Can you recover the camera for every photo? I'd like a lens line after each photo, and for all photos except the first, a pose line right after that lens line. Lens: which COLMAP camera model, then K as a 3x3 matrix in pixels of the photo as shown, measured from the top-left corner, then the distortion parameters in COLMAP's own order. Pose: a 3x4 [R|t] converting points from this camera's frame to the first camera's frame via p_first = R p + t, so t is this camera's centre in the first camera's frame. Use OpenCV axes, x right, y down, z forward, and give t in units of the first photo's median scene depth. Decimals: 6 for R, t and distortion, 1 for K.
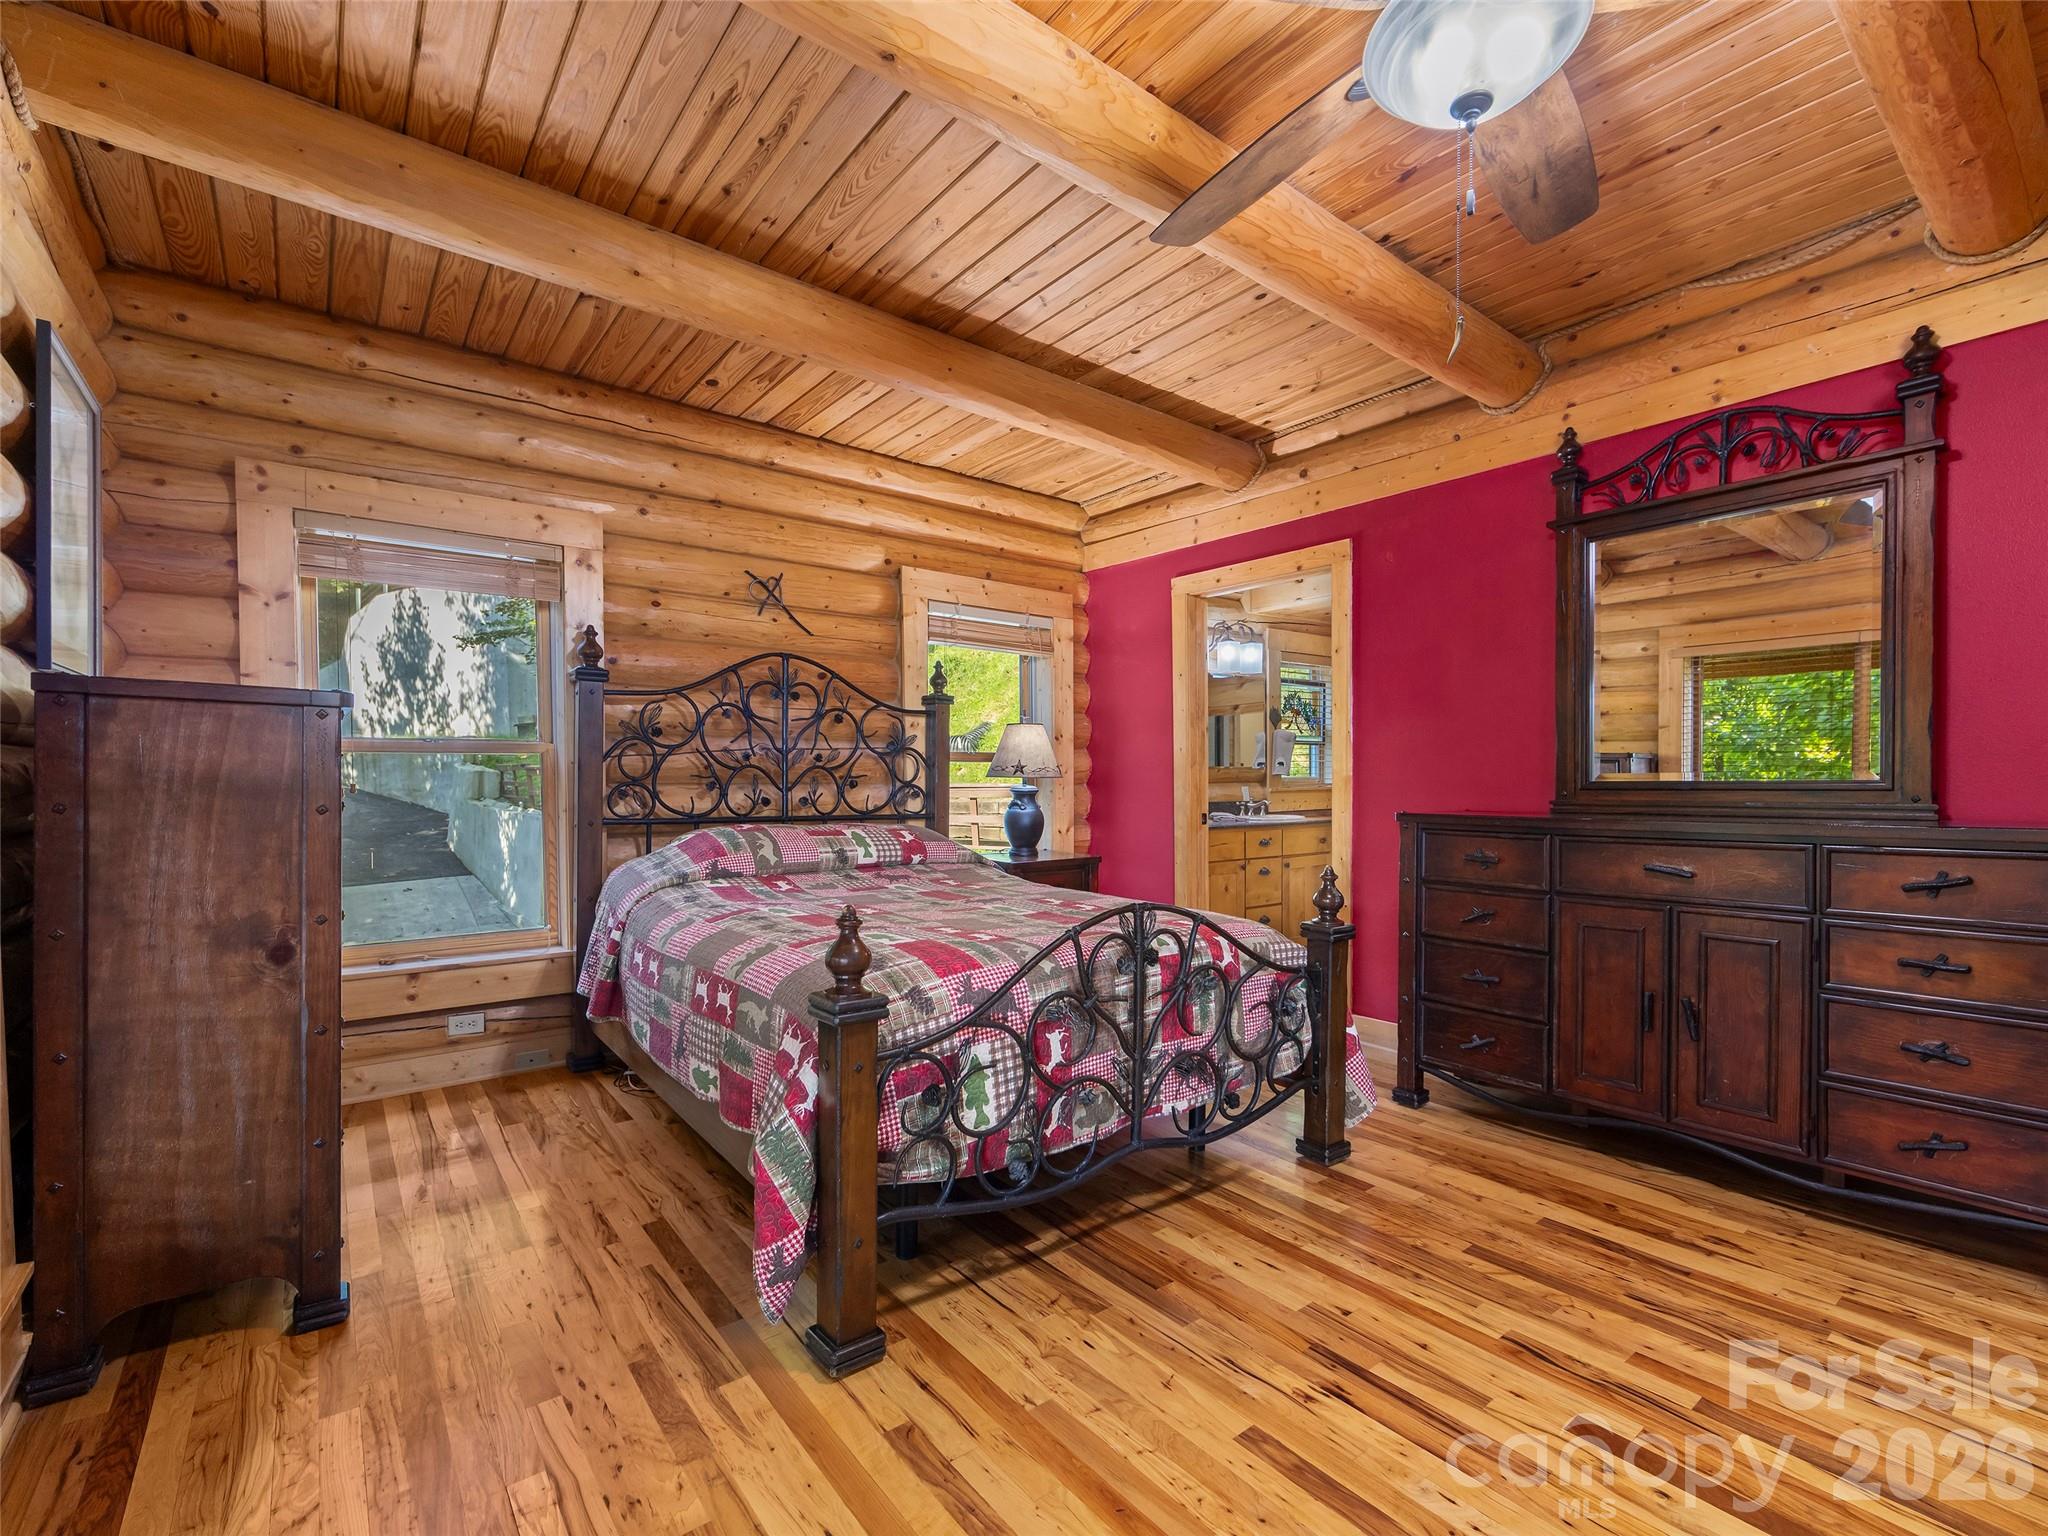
lens RADIAL K [[912.9, 0, 1037.5], [0, 912.9, 787.9], [0, 0, 1]] dist [-0.008405, 0.000624]
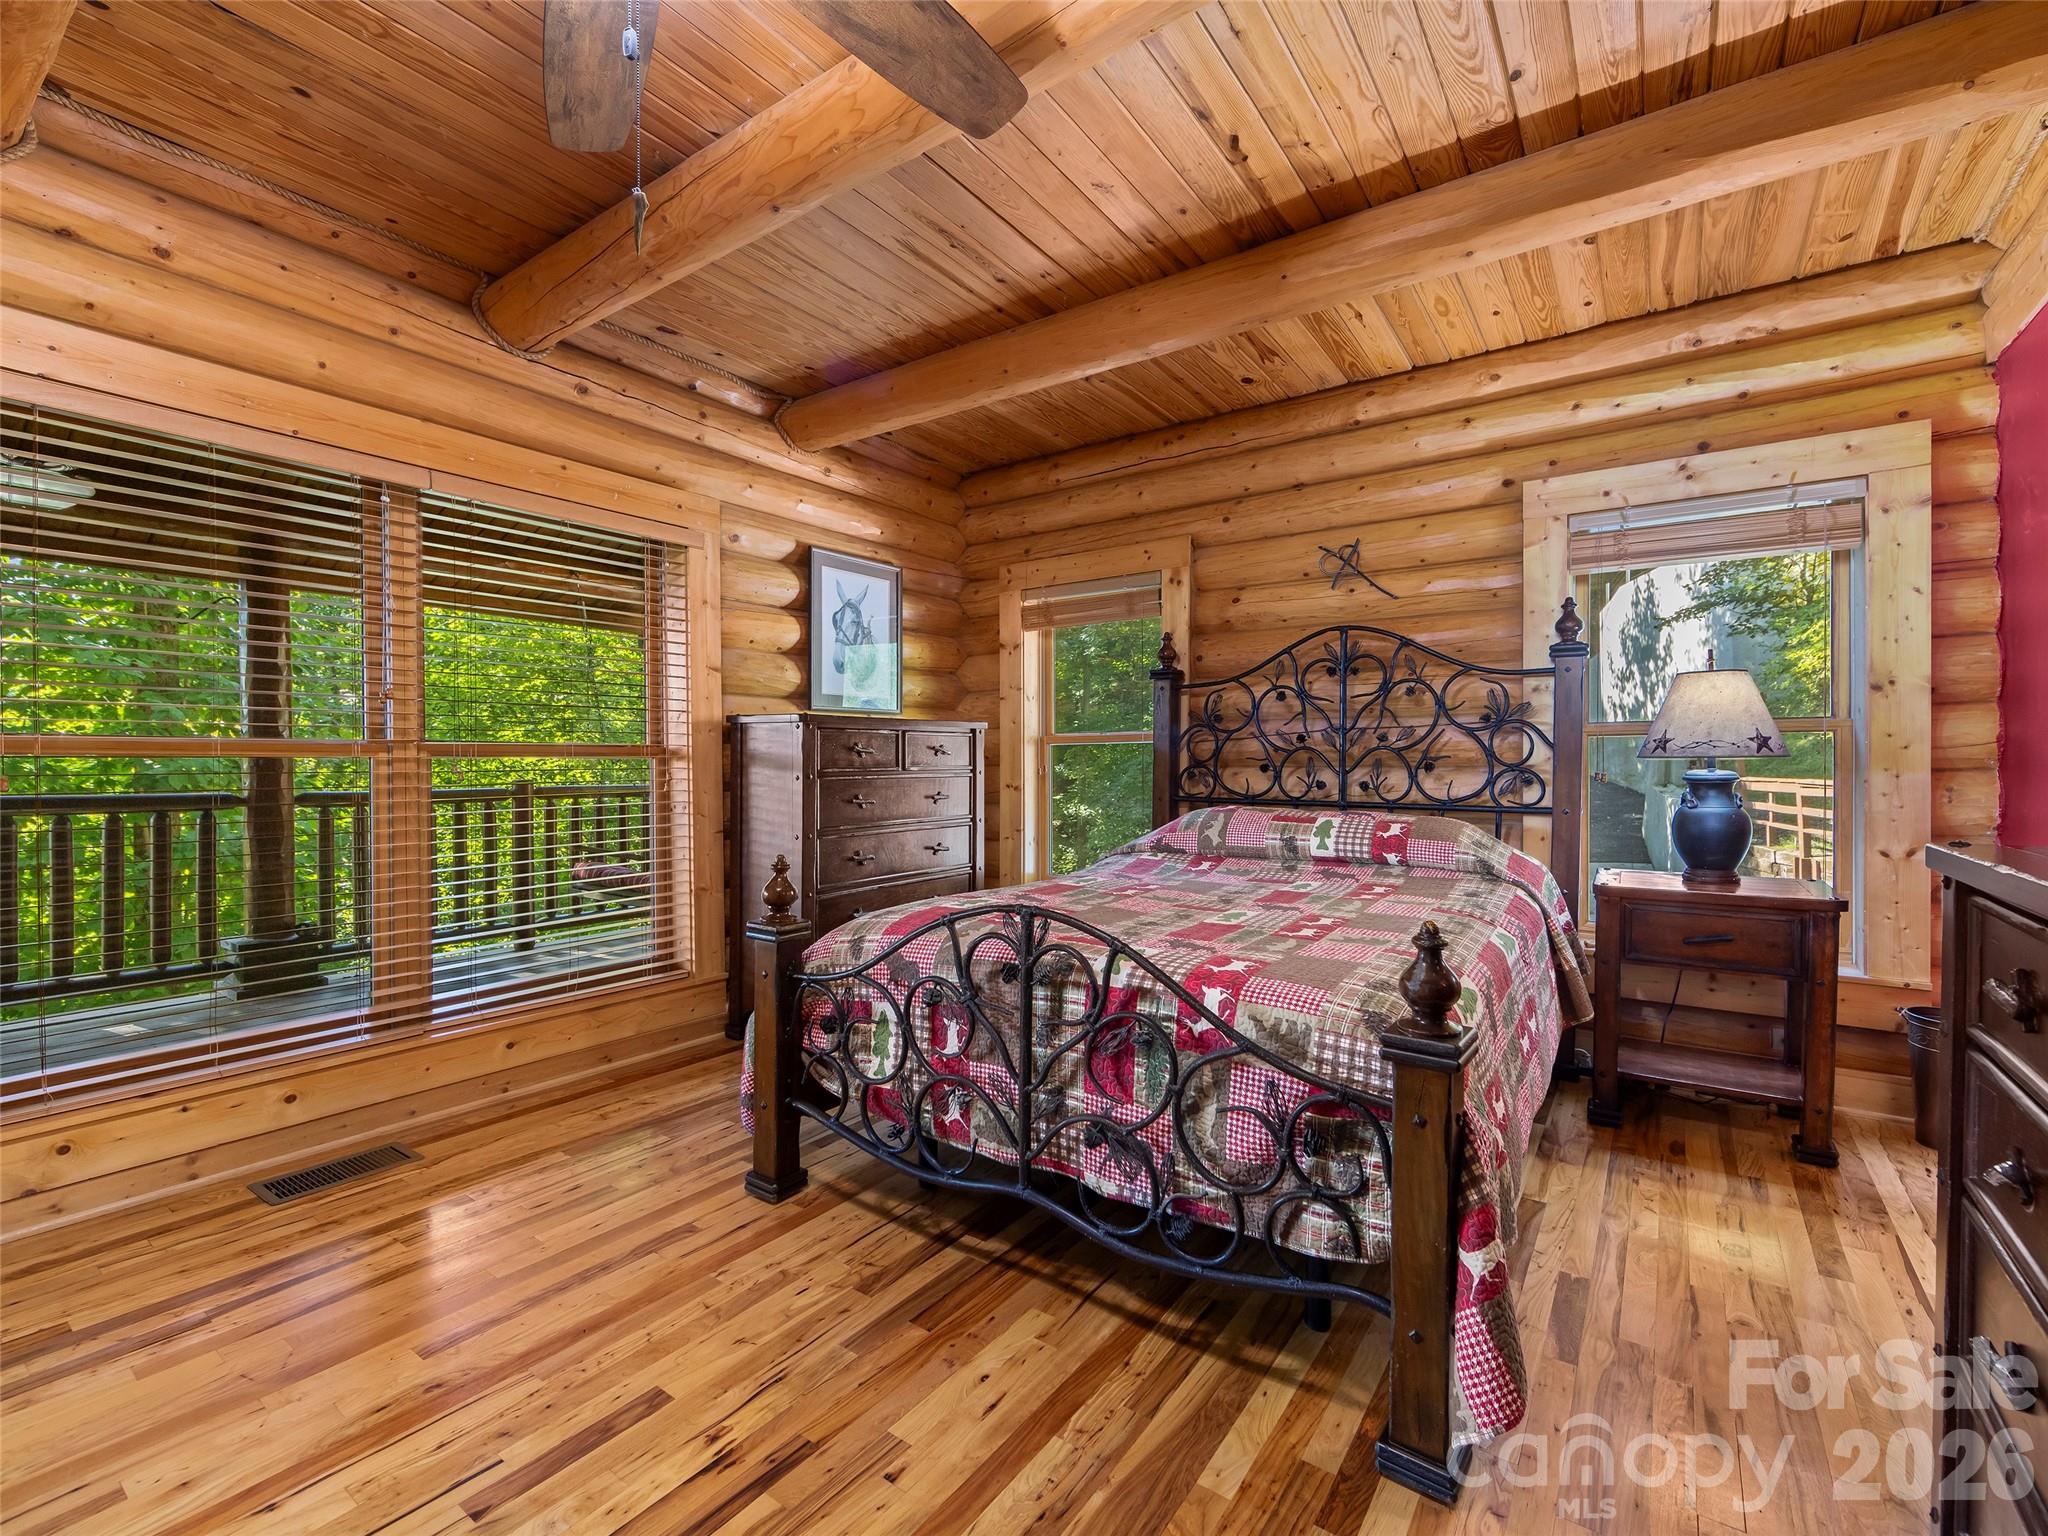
lens RADIAL K [[907.7, 0, 1022.8], [0, 907.7, 763.9], [0, 0, 1]] dist [-0.001021, -0.000303]
pose [[0.274740, -0.000640, -0.961518, 0.540203], [-0.006619, 0.999975, -0.002557, -0.002431], [0.961496, 0.007067, 0.274729, 0.447280]]
